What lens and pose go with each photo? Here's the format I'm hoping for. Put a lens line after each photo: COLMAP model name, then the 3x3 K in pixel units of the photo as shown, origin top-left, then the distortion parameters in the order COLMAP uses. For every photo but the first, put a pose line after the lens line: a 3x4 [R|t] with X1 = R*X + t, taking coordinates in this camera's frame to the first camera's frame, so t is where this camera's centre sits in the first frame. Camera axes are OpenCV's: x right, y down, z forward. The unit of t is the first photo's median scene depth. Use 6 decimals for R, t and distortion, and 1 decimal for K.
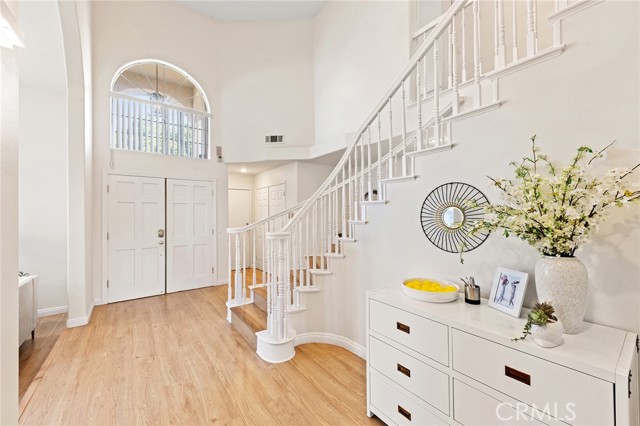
lens RADIAL K [[254.6, 0, 323.4], [0, 254.6, 209.9], [0, 0, 1]] dist [0.001126, -0.000871]
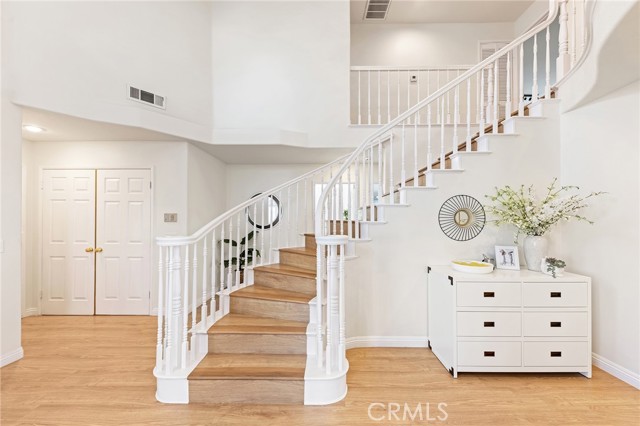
lens RADIAL K [[236.3, 0, 317.2], [0, 236.3, 215.5], [0, 0, 1]] dist [0.011151, -0.000530]
pose [[0.602849, 0.016982, 0.797675, -0.455650], [-0.017567, 0.999814, -0.008009, 0.016777], [-0.797662, -0.009185, 0.603035, 0.330673]]
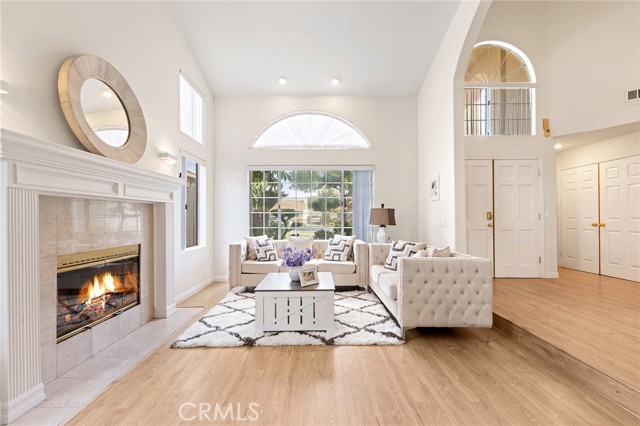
lens RADIAL K [[254.6, 0, 319.7], [0, 254.6, 216.3], [0, 0, 1]] dist [0.001126, -0.000871]
pose [[0.803090, 0.003104, -0.595850, -0.572942], [0.002618, 0.999958, 0.008738, 0.083219], [0.595853, -0.008577, 0.803048, -0.178969]]
